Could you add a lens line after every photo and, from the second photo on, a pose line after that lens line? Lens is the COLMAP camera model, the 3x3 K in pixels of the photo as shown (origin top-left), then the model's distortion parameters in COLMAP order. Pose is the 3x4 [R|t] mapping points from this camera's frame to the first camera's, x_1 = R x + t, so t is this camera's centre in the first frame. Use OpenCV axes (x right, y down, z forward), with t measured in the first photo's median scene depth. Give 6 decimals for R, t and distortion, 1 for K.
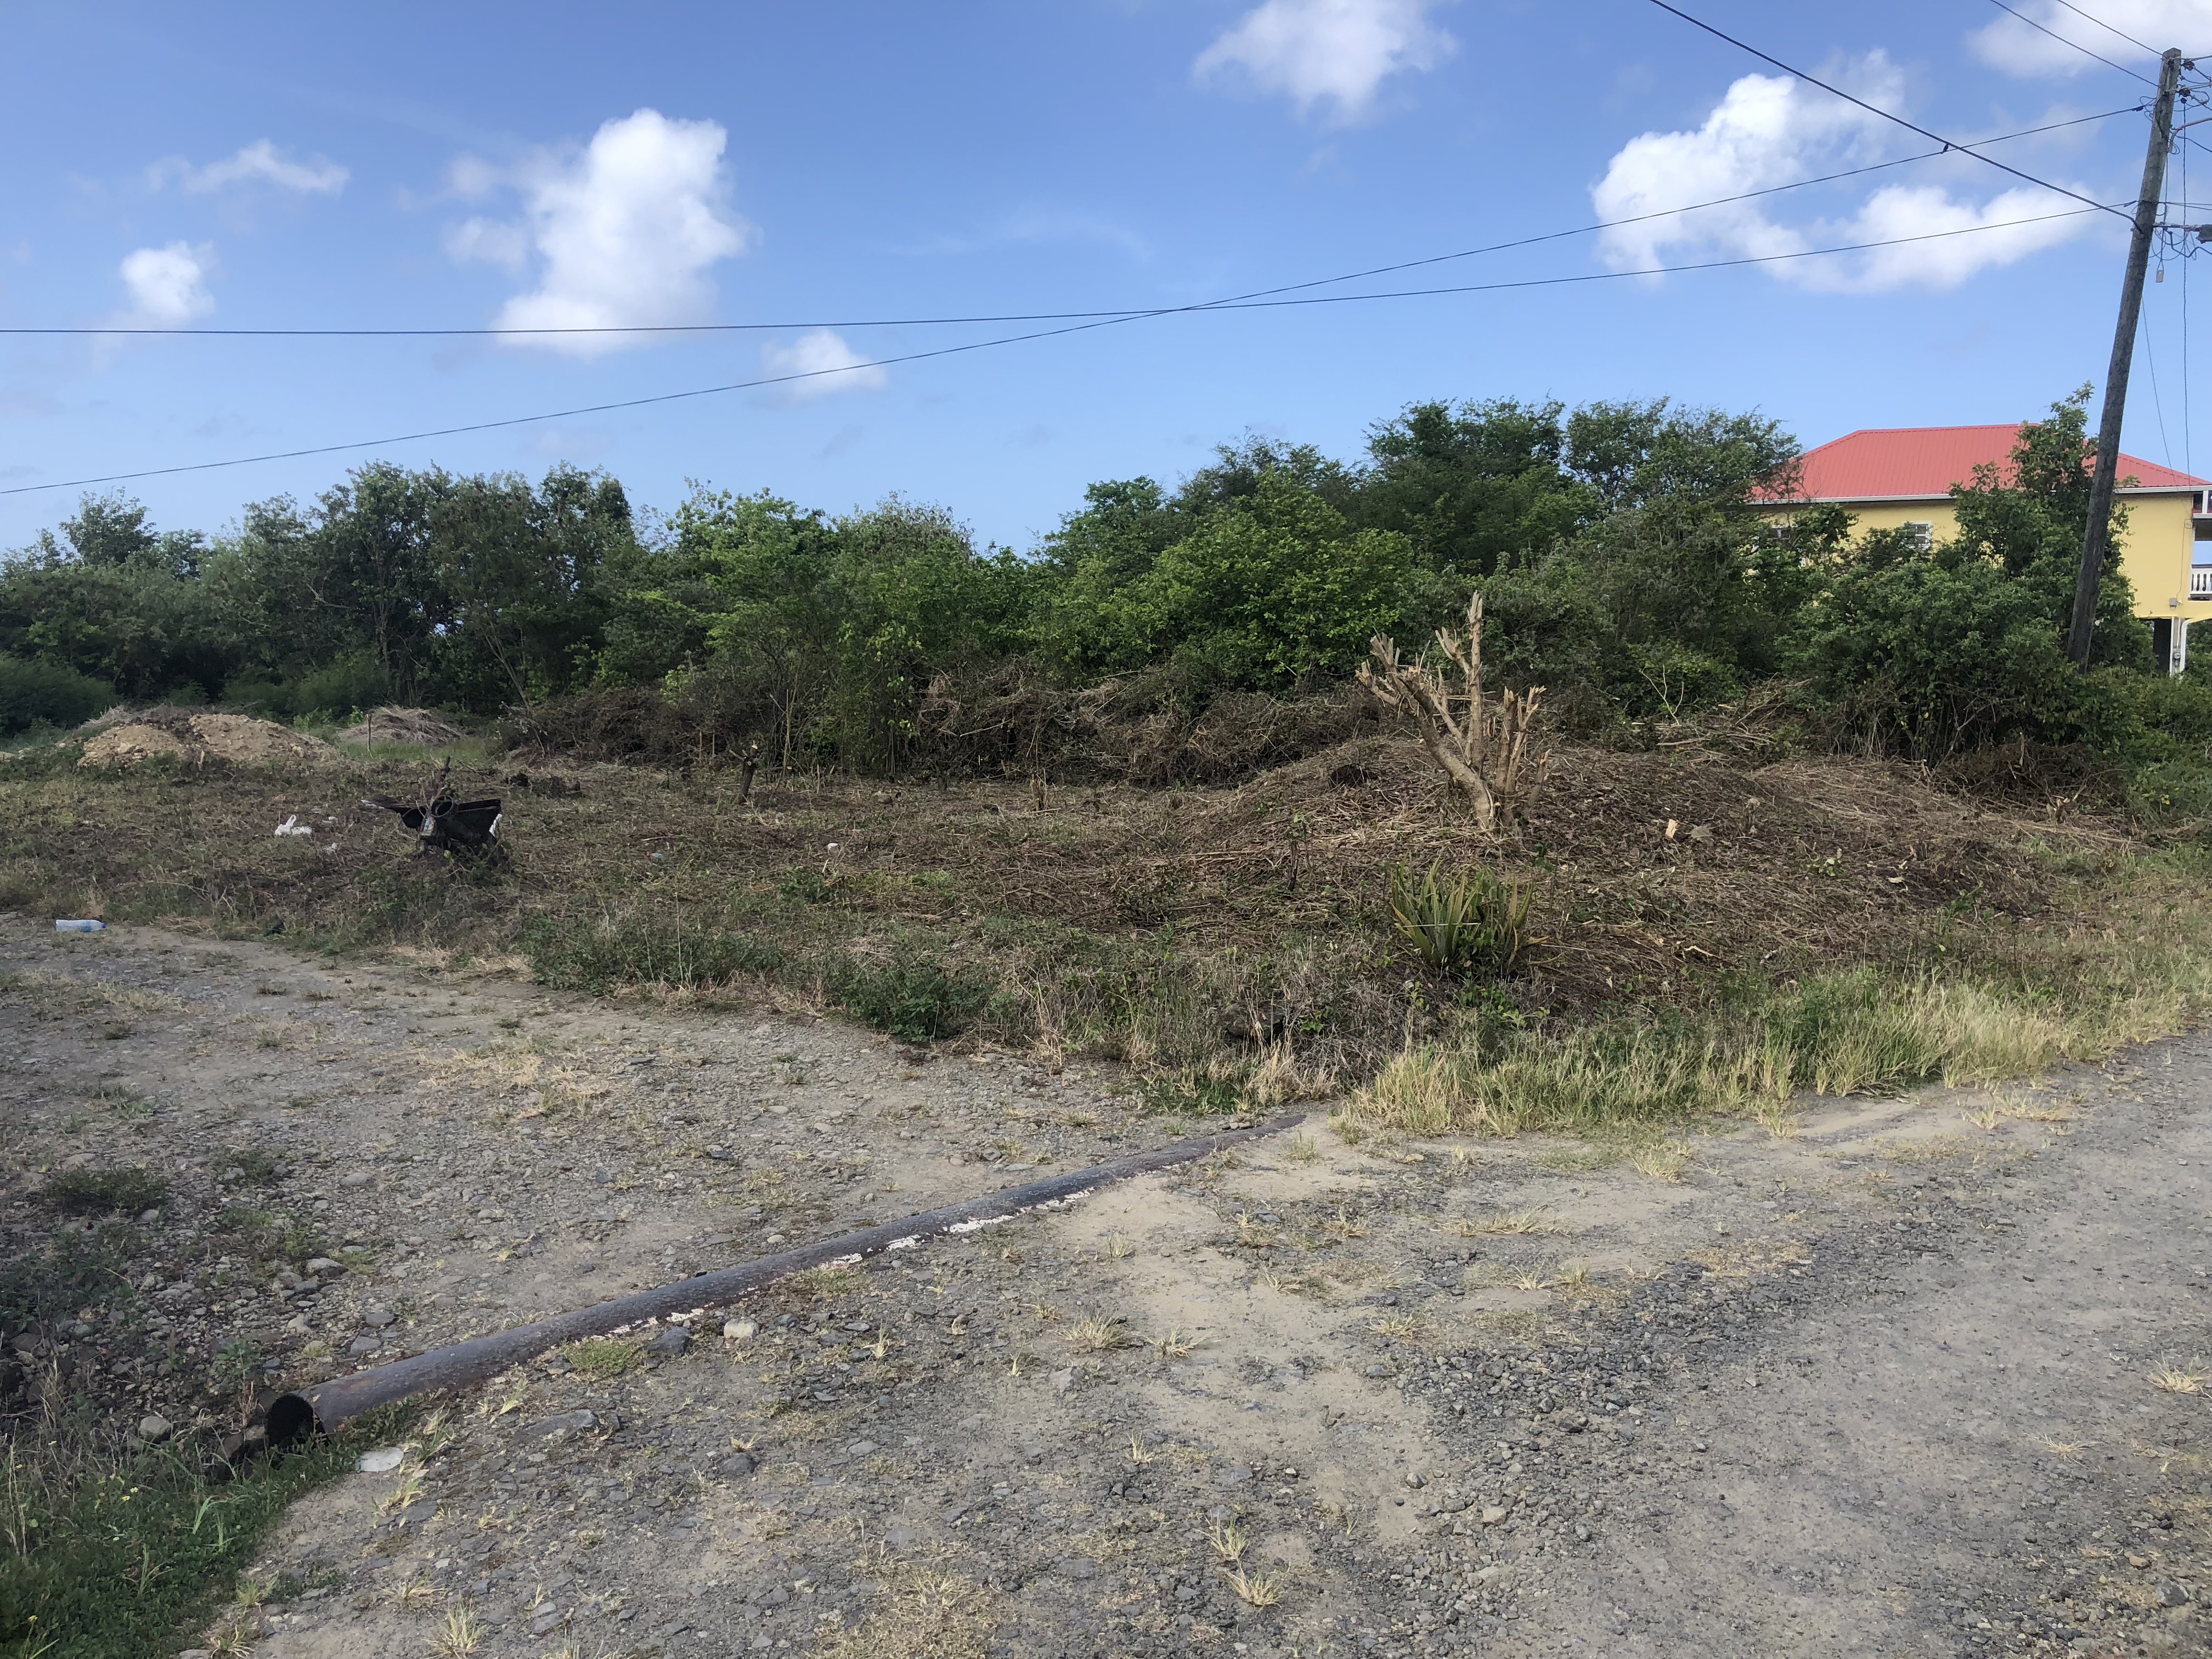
lens RADIAL K [[1836.0, 0, 1106.0], [0, 1836.0, 829.5], [0, 0, 1]] dist [0.072922, -0.084358]
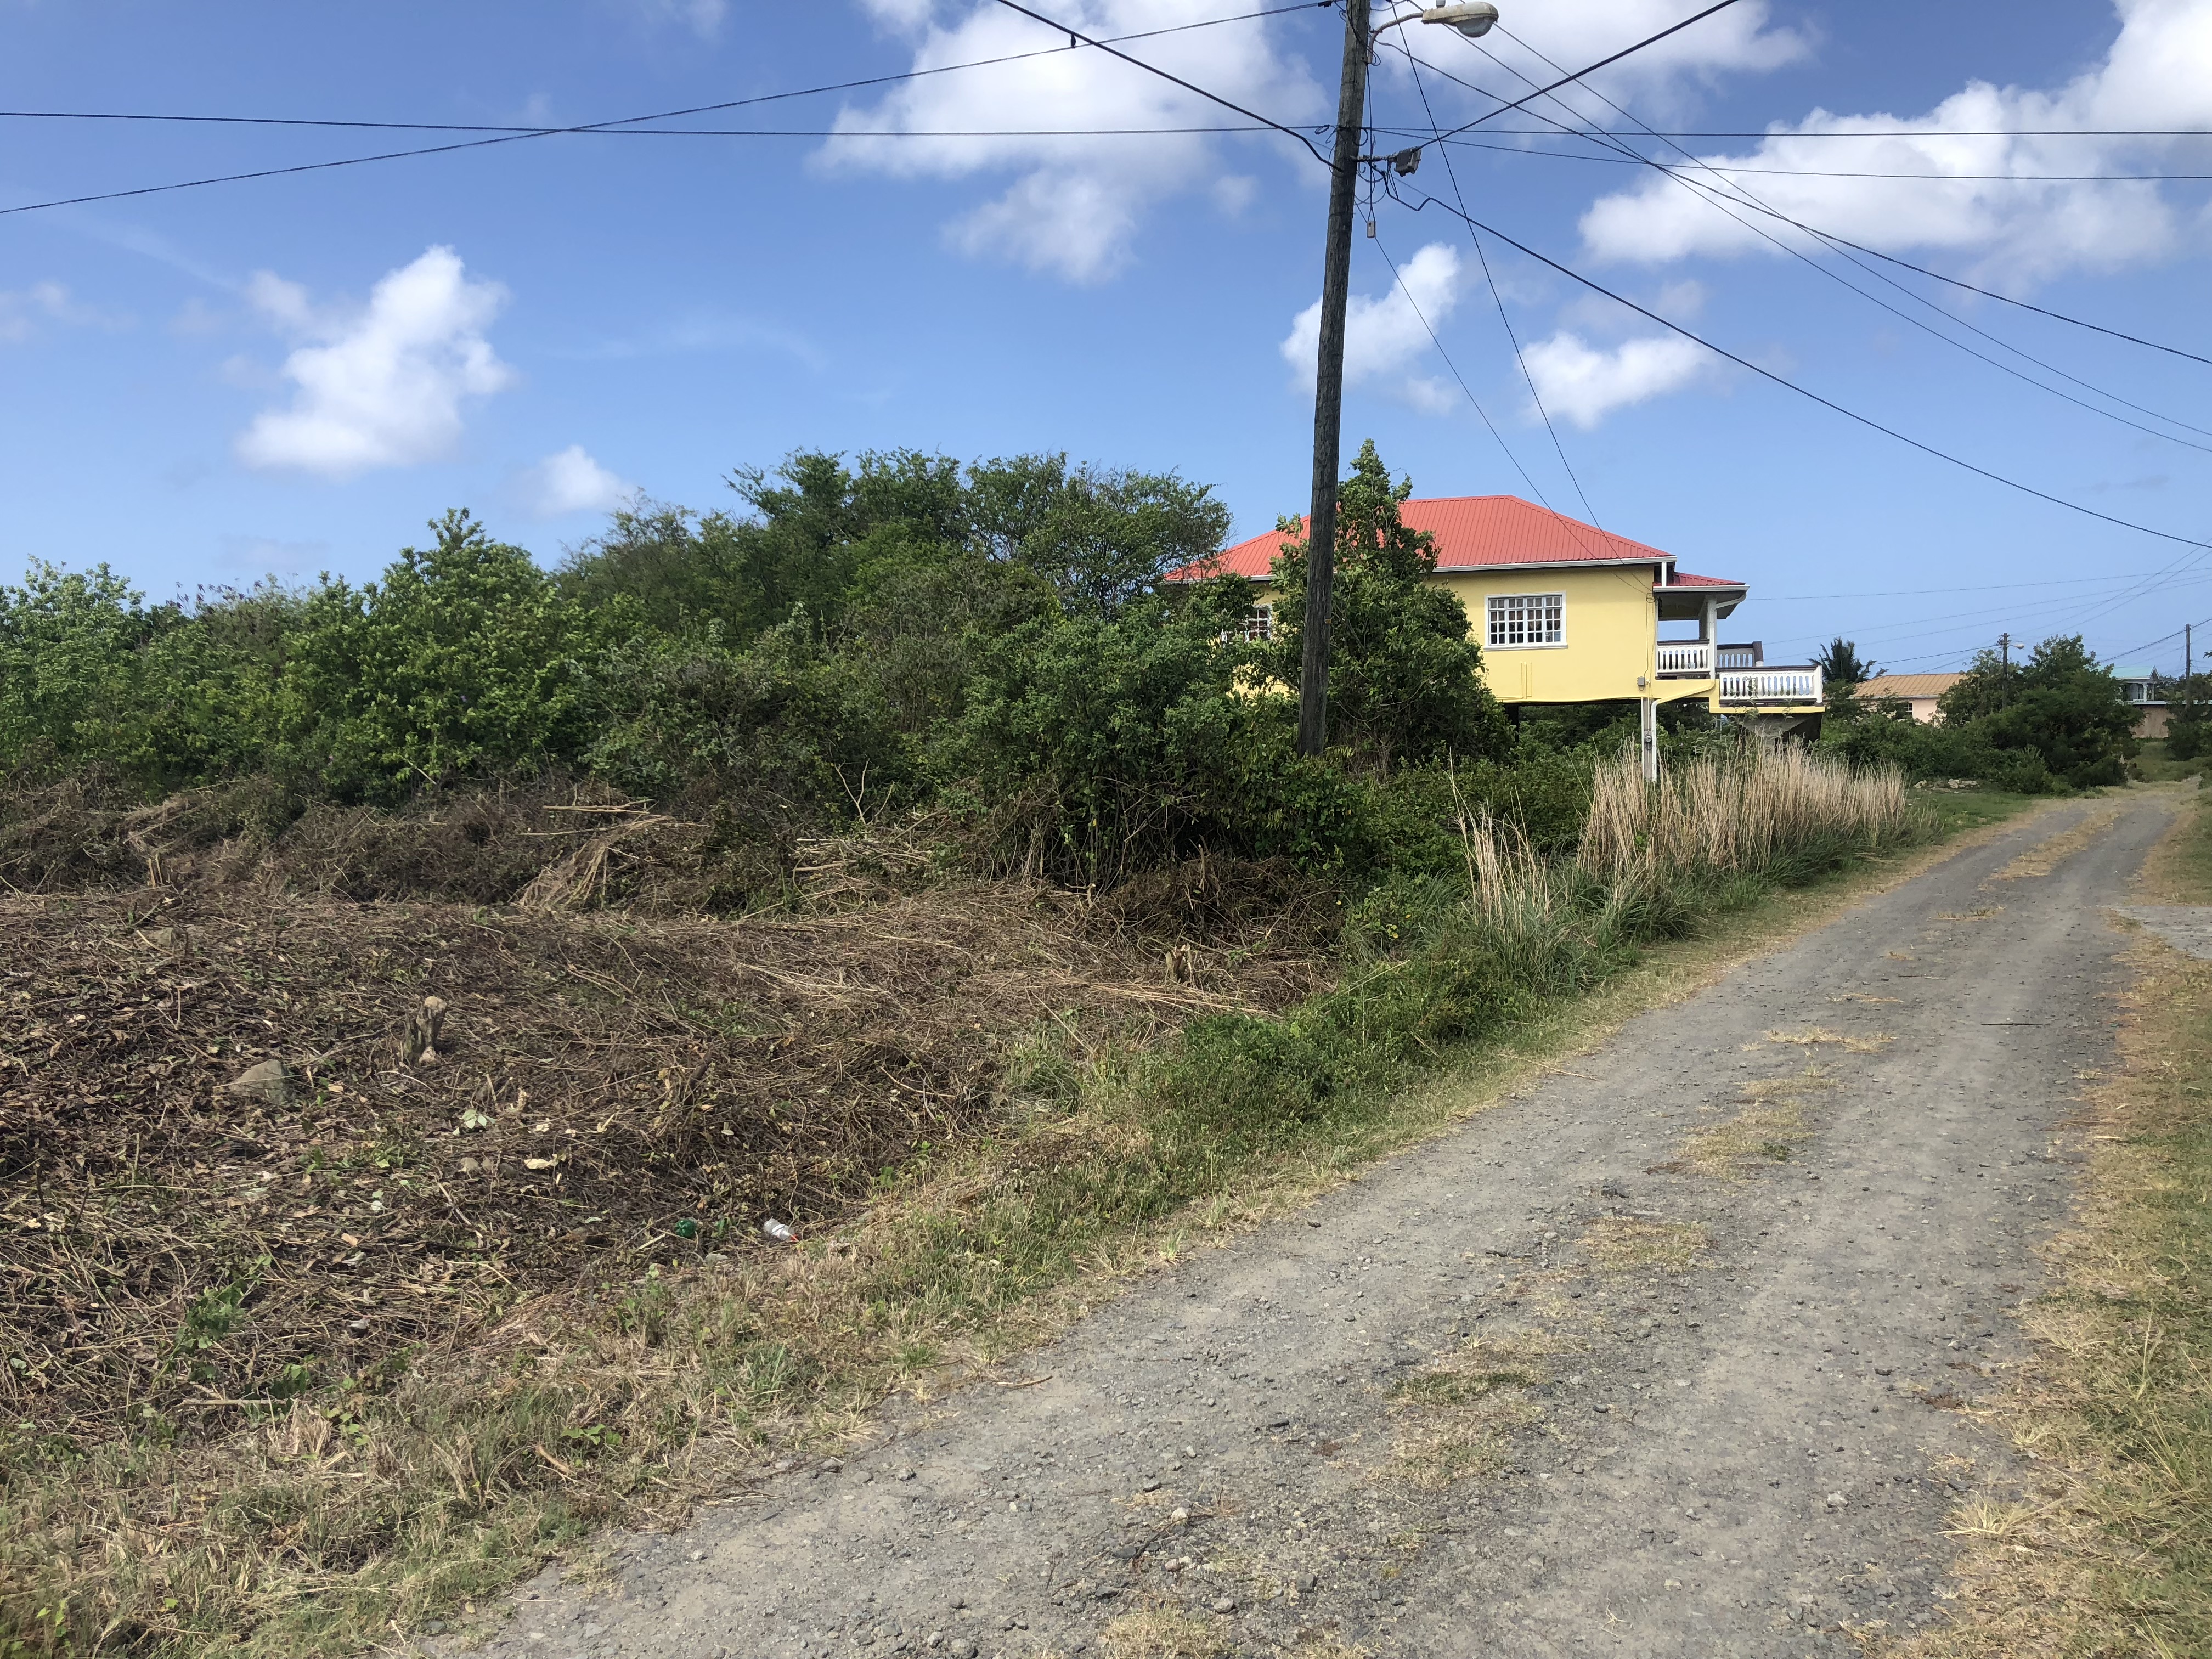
lens RADIAL K [[1854.3, 0, 1106.0], [0, 1854.3, 829.5], [0, 0, 1]] dist [0.024694, -0.004686]
pose [[0.984406, -0.027397, 0.173765, 0.460346], [0.036897, 0.997982, -0.051676, -0.030903], [-0.171998, 0.057281, 0.983430, 0.423674]]
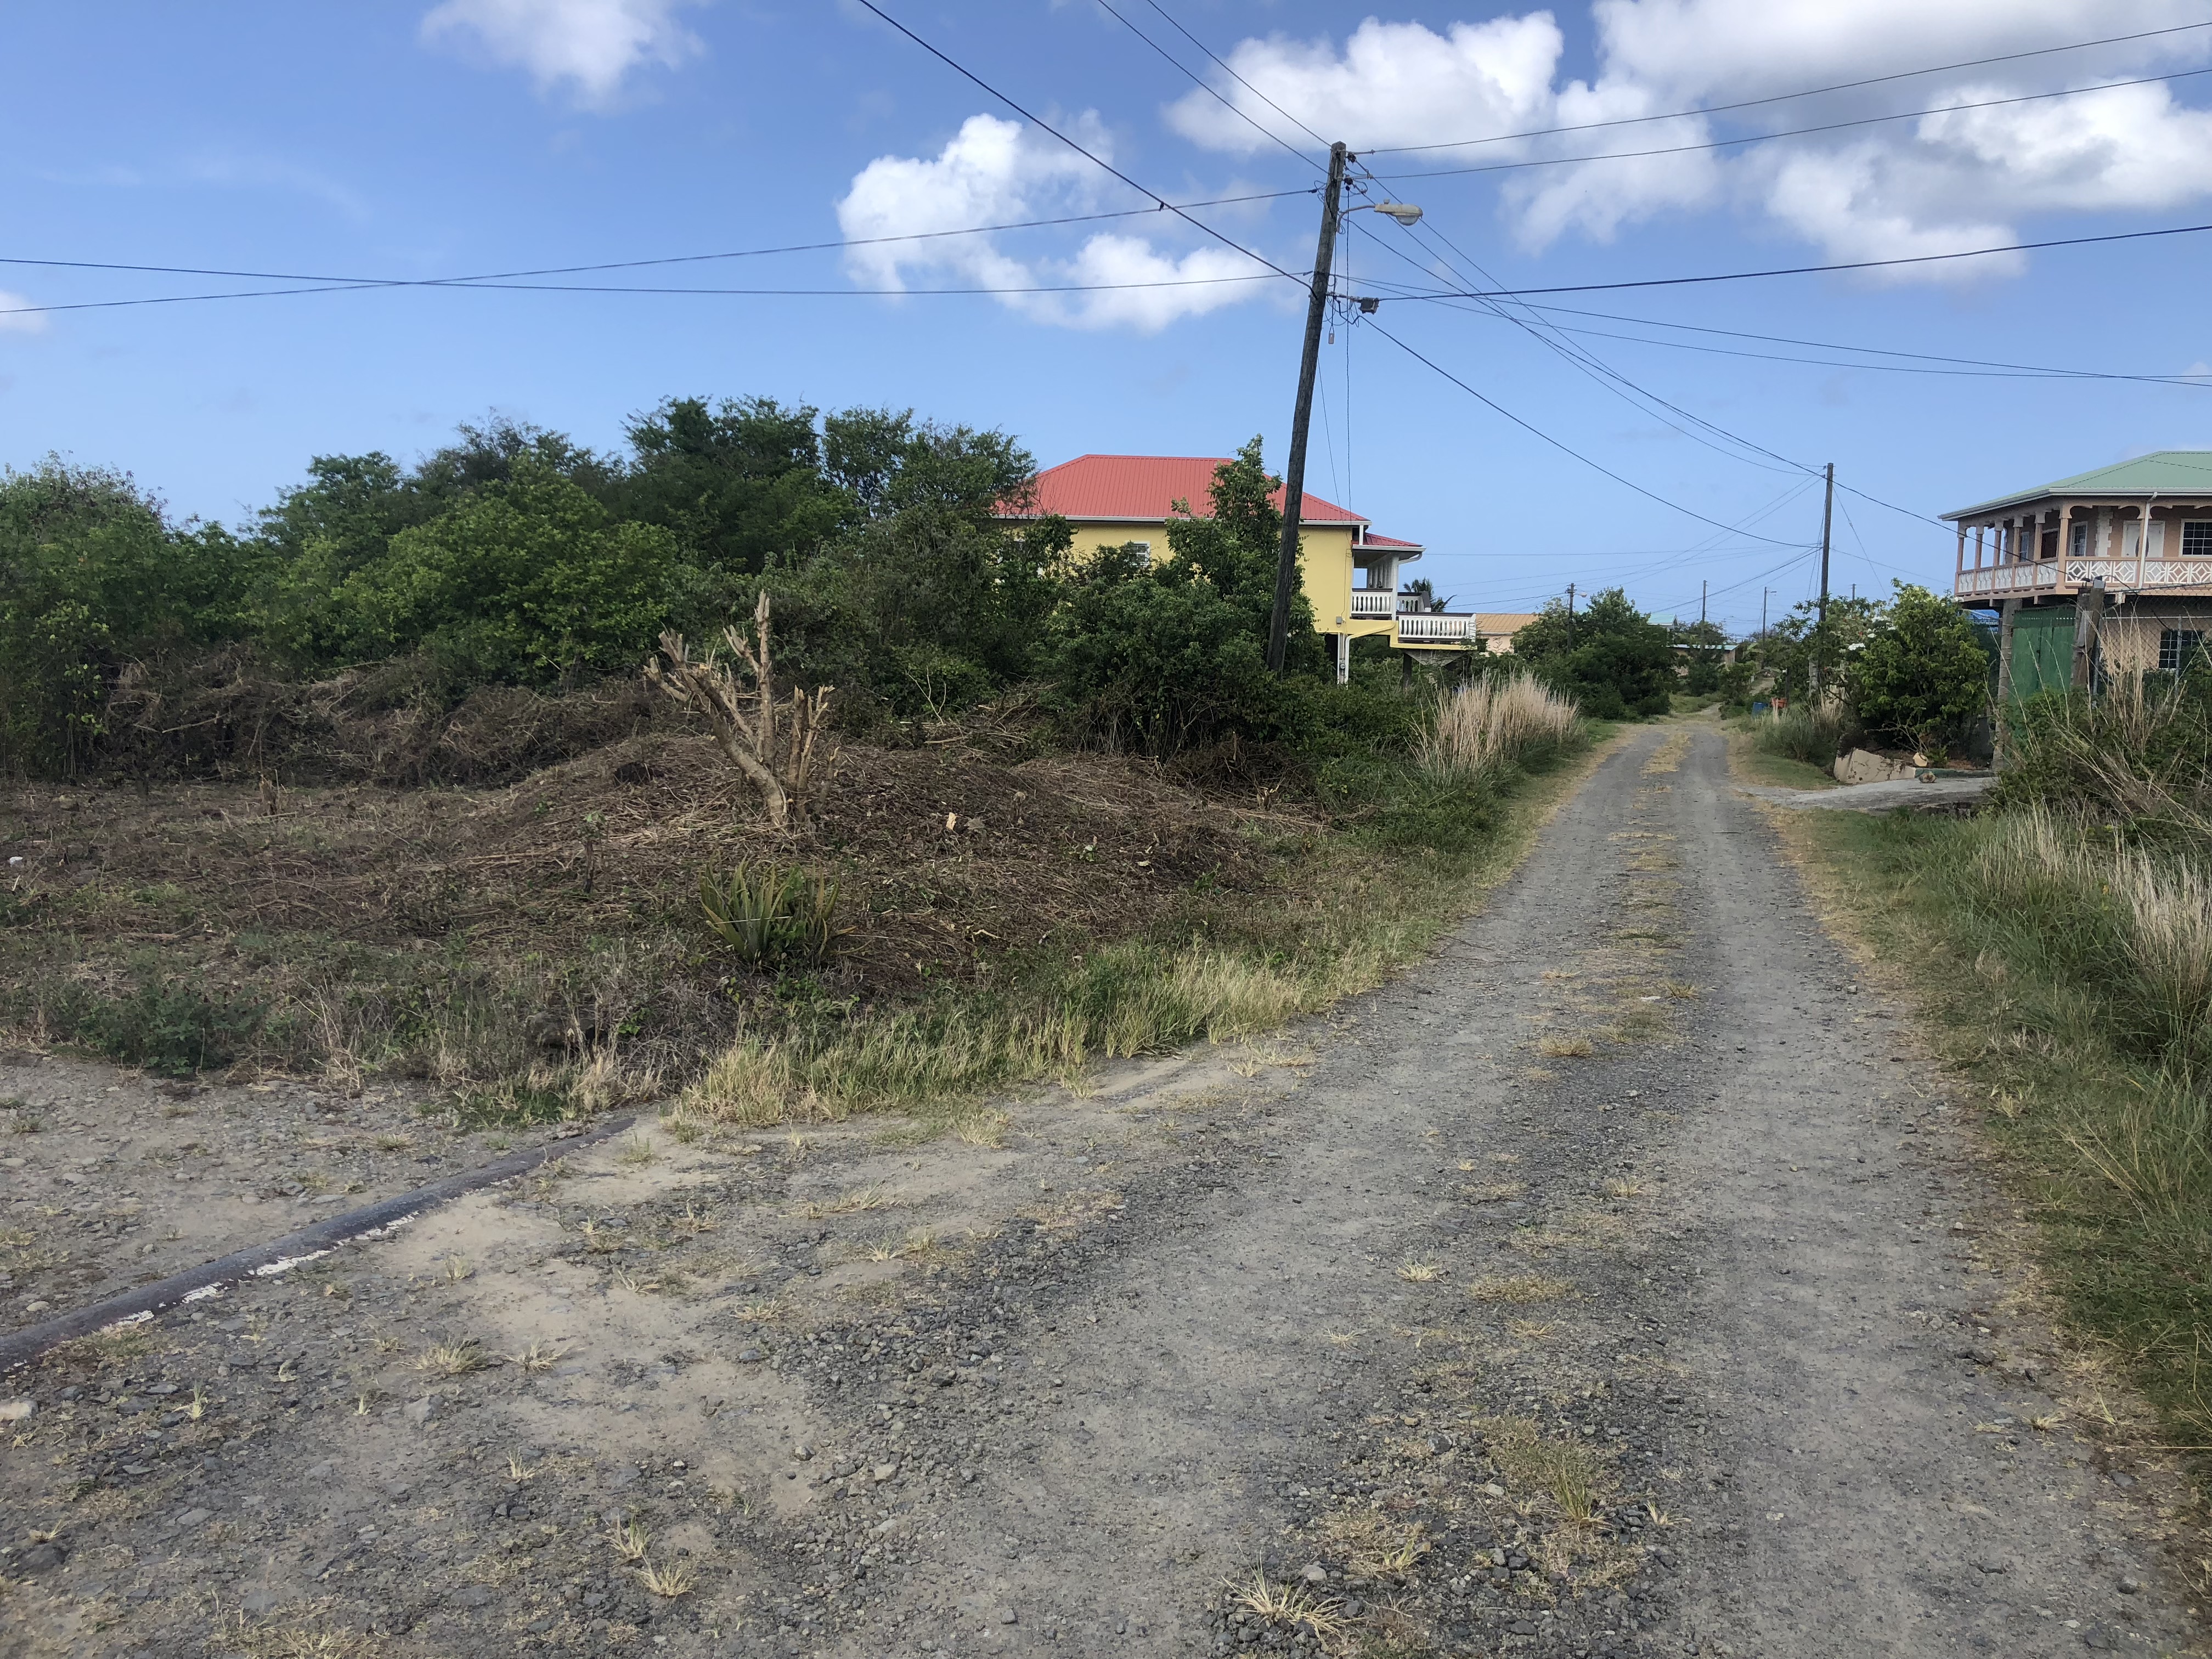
lens RADIAL K [[1836.0, 0, 1106.0], [0, 1836.0, 829.5], [0, 0, 1]] dist [0.072922, -0.084358]
pose [[0.920913, -0.020191, 0.389244, -0.025018], [0.019707, 0.999792, 0.005237, 0.000393], [-0.389269, 0.002848, 0.921120, -0.006509]]
